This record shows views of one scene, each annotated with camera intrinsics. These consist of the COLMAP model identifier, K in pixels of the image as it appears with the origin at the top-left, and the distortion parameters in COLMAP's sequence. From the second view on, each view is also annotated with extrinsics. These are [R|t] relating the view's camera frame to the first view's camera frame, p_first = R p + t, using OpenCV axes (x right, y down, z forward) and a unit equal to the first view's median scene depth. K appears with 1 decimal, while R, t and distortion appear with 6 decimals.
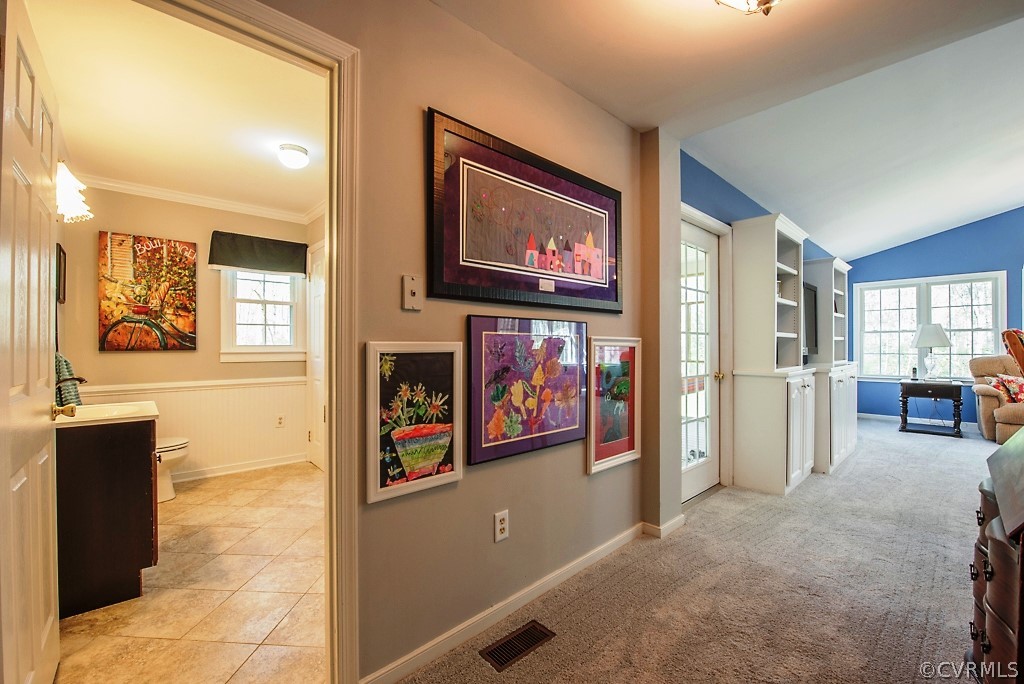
lens RADIAL K [[423.9, 0, 517.9], [0, 423.9, 346.6], [0, 0, 1]] dist [-0.020194, -0.000955]
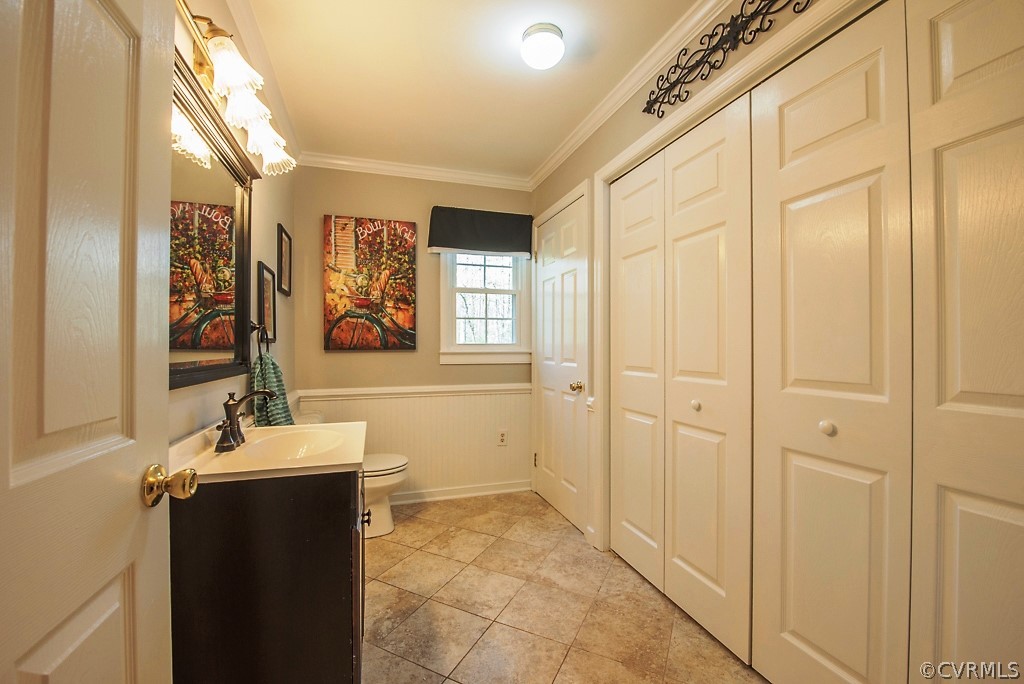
lens RADIAL K [[423.9, 0, 509.8], [0, 423.9, 345.7], [0, 0, 1]] dist [-0.020194, -0.000955]
pose [[0.905979, -0.001590, -0.423319, -0.248423], [0.000418, 0.999996, -0.002861, 0.003464], [0.423322, 0.002415, 0.905976, 0.323738]]
